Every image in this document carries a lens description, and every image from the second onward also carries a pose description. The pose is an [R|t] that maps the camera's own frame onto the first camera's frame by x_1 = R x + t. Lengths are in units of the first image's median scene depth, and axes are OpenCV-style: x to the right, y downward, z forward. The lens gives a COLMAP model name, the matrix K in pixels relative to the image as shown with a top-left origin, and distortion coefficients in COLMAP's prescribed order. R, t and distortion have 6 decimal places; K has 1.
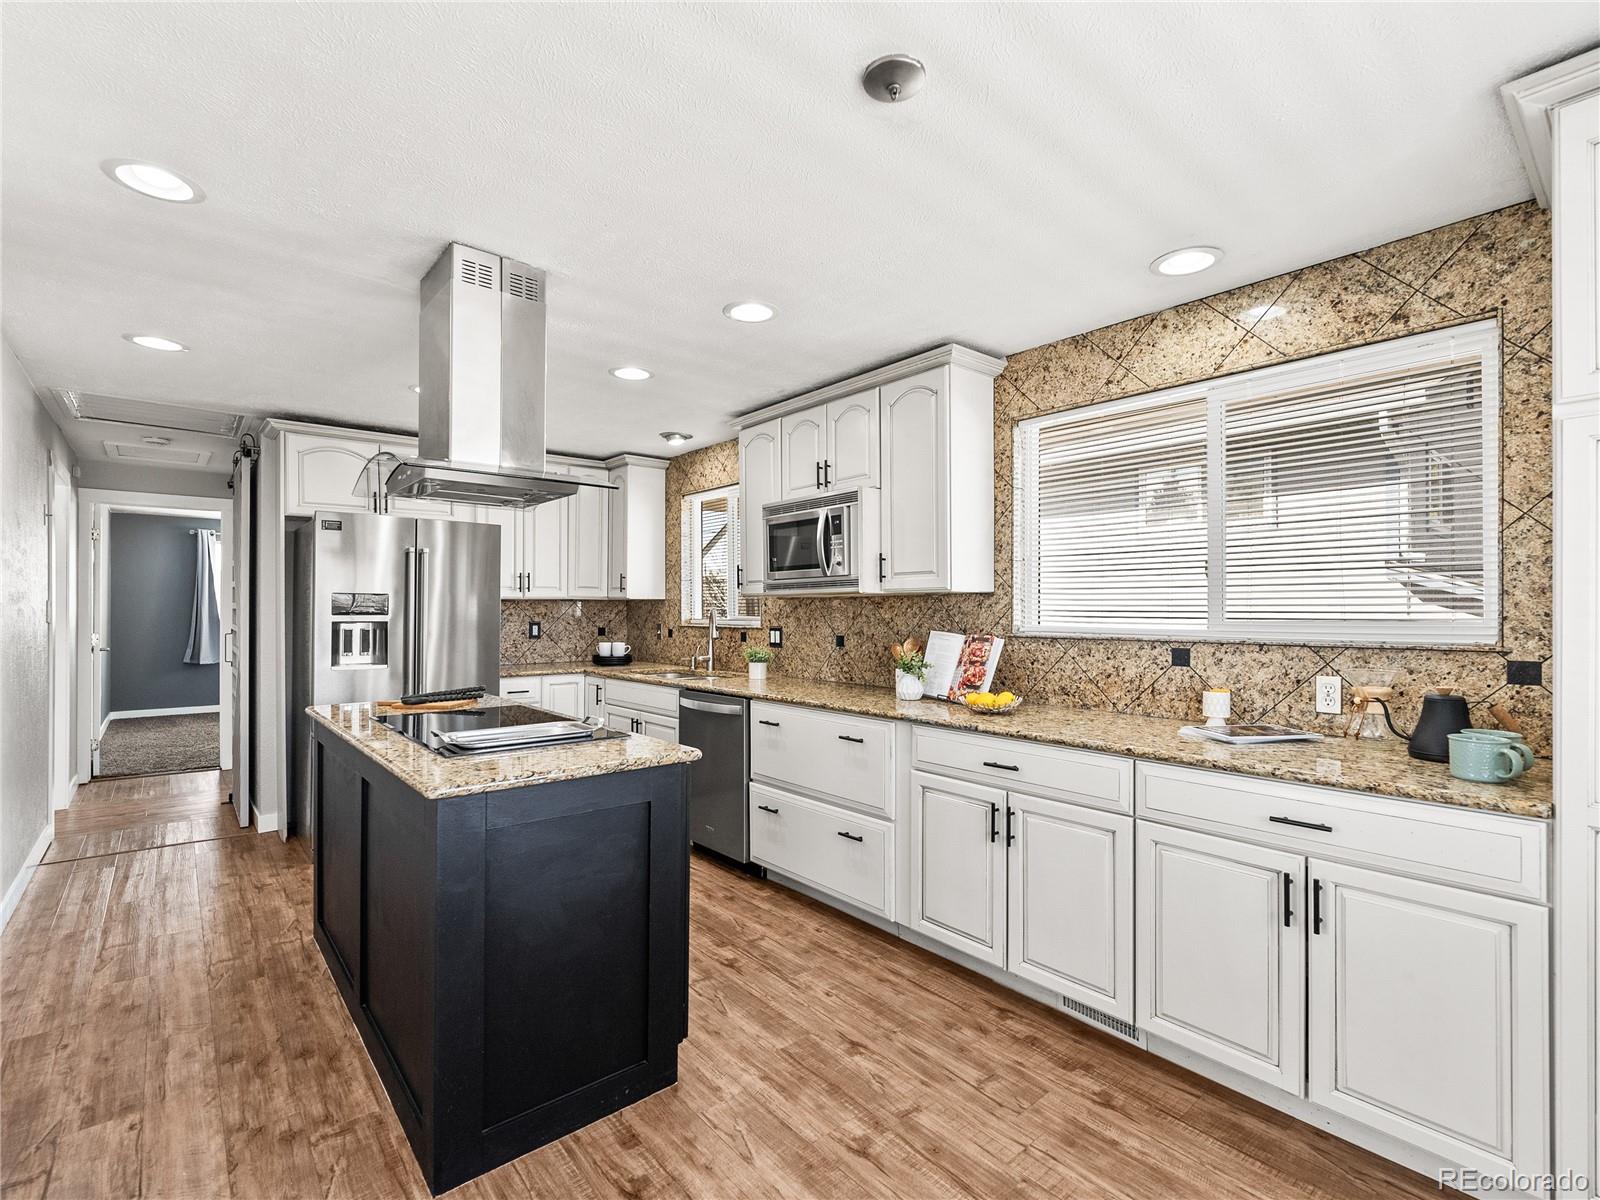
lens RADIAL K [[749.1, 0, 807.3], [0, 749.1, 604.1], [0, 0, 1]] dist [0.005336, -0.002522]
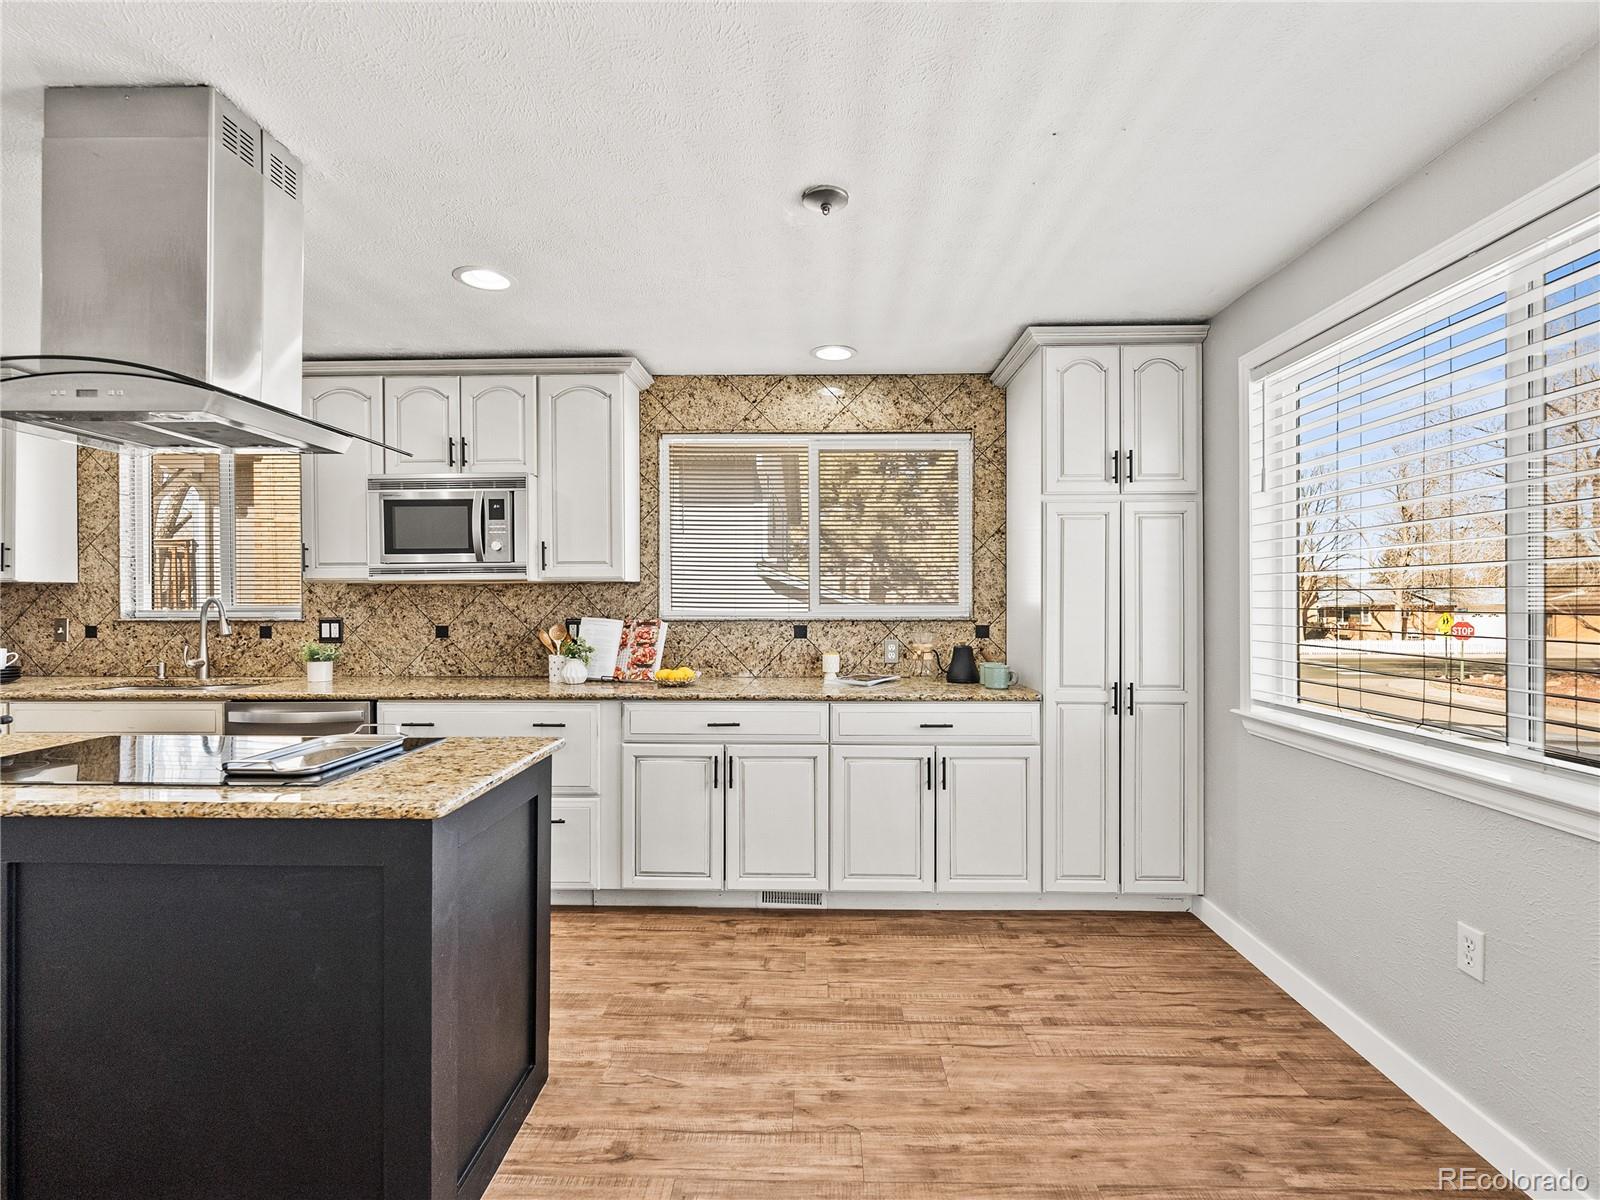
lens RADIAL K [[749.1, 0, 809.0], [0, 749.1, 599.0], [0, 0, 1]] dist [0.005336, -0.002522]
pose [[0.668045, -0.001216, 0.744120, -0.499276], [-0.004434, 0.999974, 0.005614, 0.002777], [-0.744108, -0.007050, 0.668022, 0.069659]]
